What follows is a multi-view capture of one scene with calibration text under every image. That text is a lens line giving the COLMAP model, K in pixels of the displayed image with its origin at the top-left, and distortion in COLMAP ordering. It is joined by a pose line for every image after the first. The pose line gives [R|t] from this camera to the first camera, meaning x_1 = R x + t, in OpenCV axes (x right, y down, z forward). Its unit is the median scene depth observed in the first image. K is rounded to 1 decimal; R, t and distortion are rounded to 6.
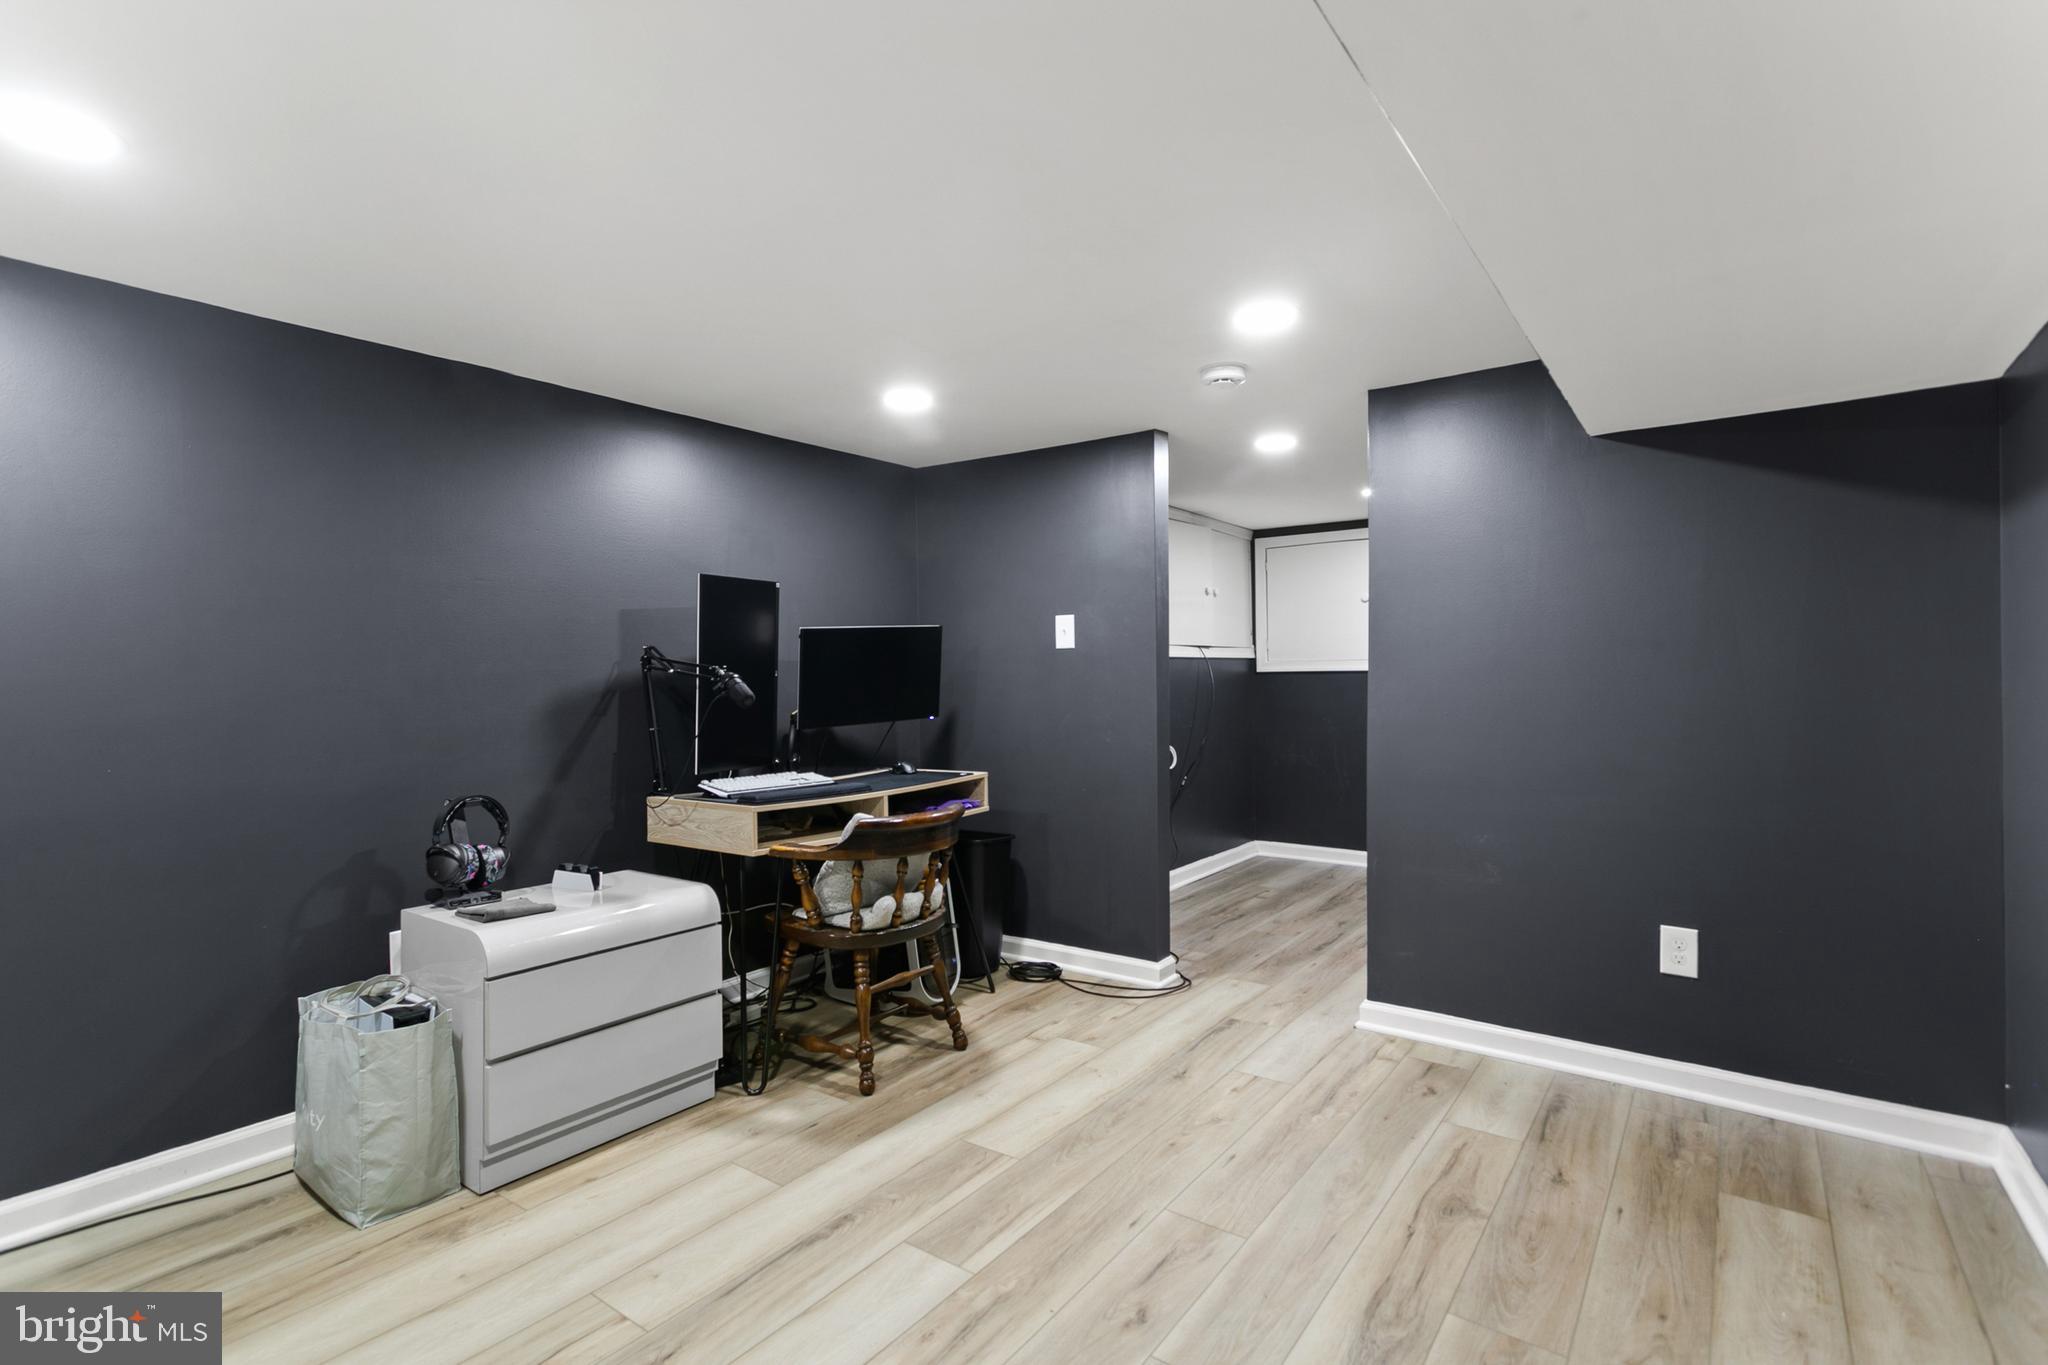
lens RADIAL K [[983.6, 0, 1023.0], [0, 983.6, 662.8], [0, 0, 1]] dist [0.002283, -0.000092]
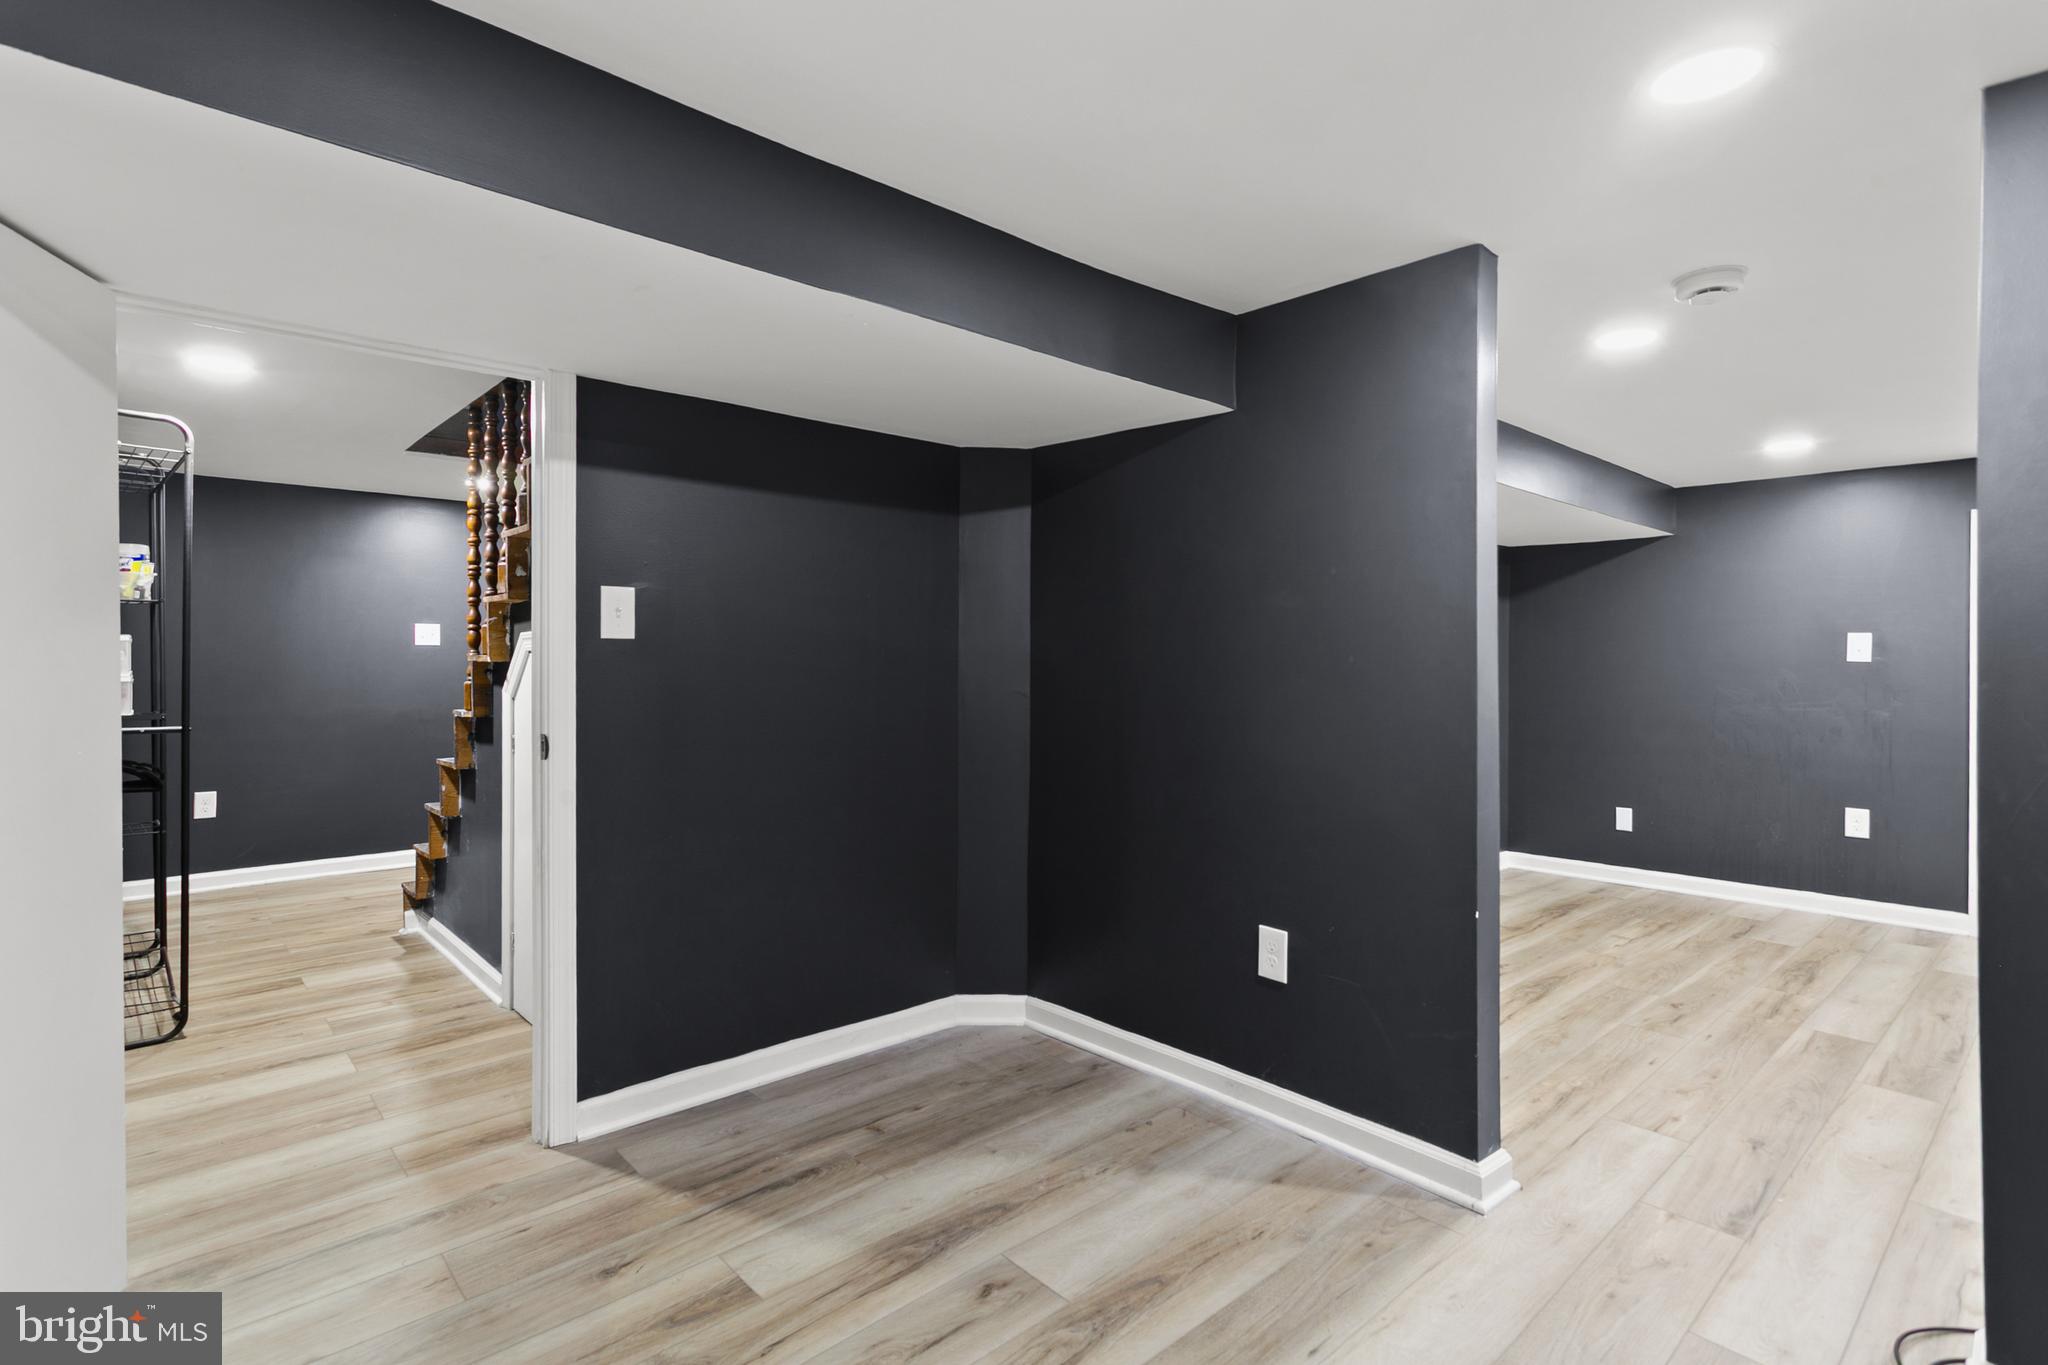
lens RADIAL K [[983.6, 0, 1023.0], [0, 983.6, 662.8], [0, 0, 1]] dist [0.002283, -0.000092]
pose [[-0.978926, 0.002635, 0.204199, 0.686576], [0.001991, 0.999992, -0.003360, 0.012210], [-0.204207, -0.002882, -0.978924, 2.233820]]
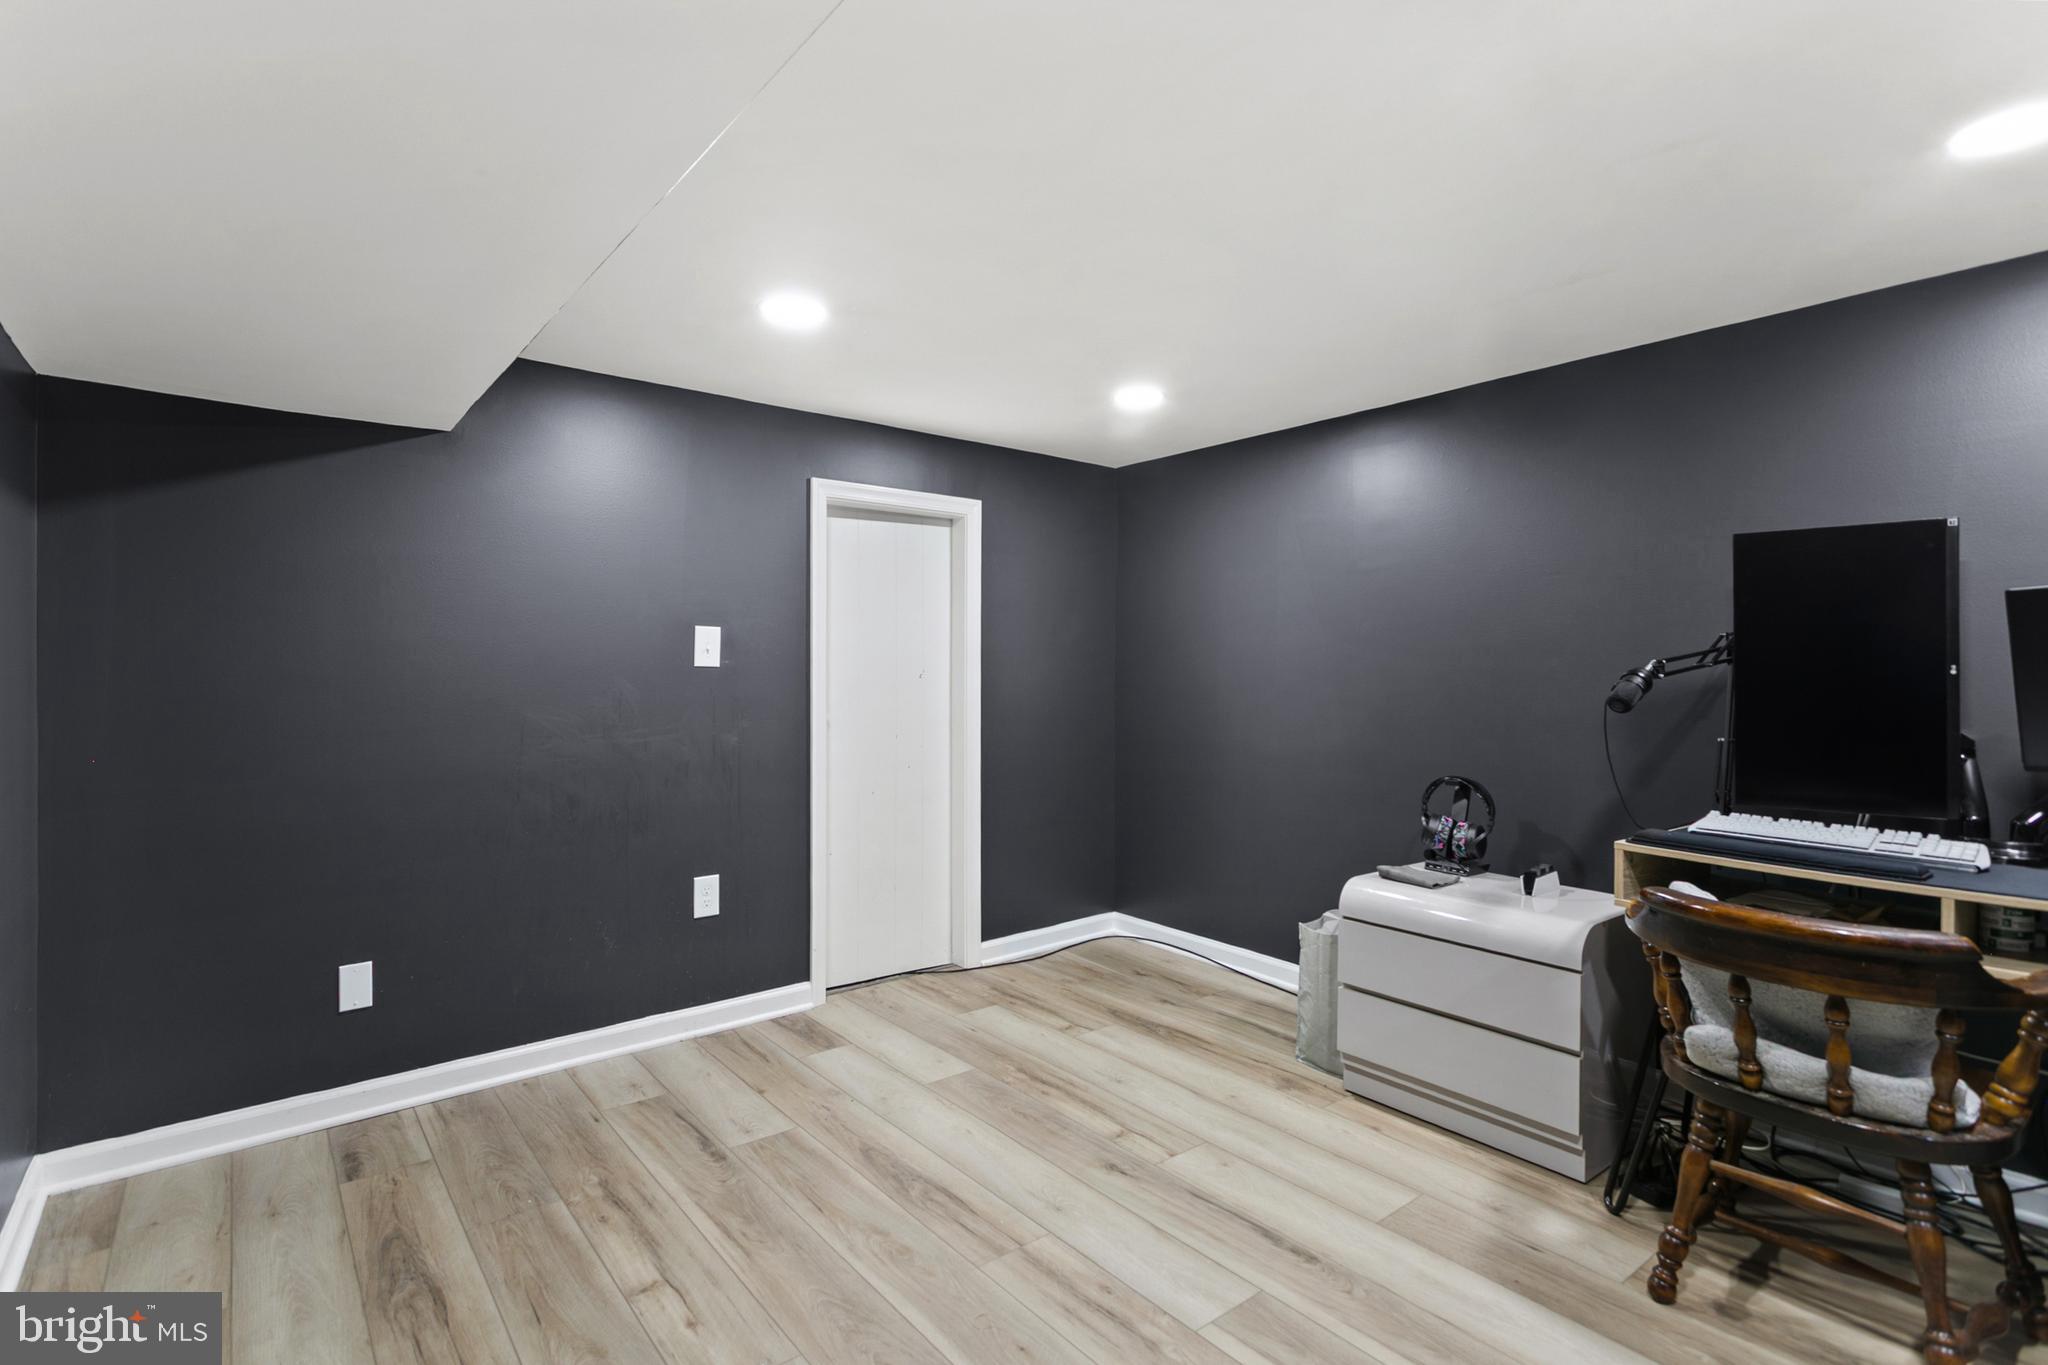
lens RADIAL K [[1032.7, 0, 1029.8], [0, 1032.7, 674.2], [0, 0, 1]] dist [-0.002396, -0.000268]
pose [[-0.285536, 0.011388, -0.958300, 0.697795], [0.005026, 0.999933, 0.010385, 0.006008], [0.958355, -0.001851, -0.285574, 0.878380]]
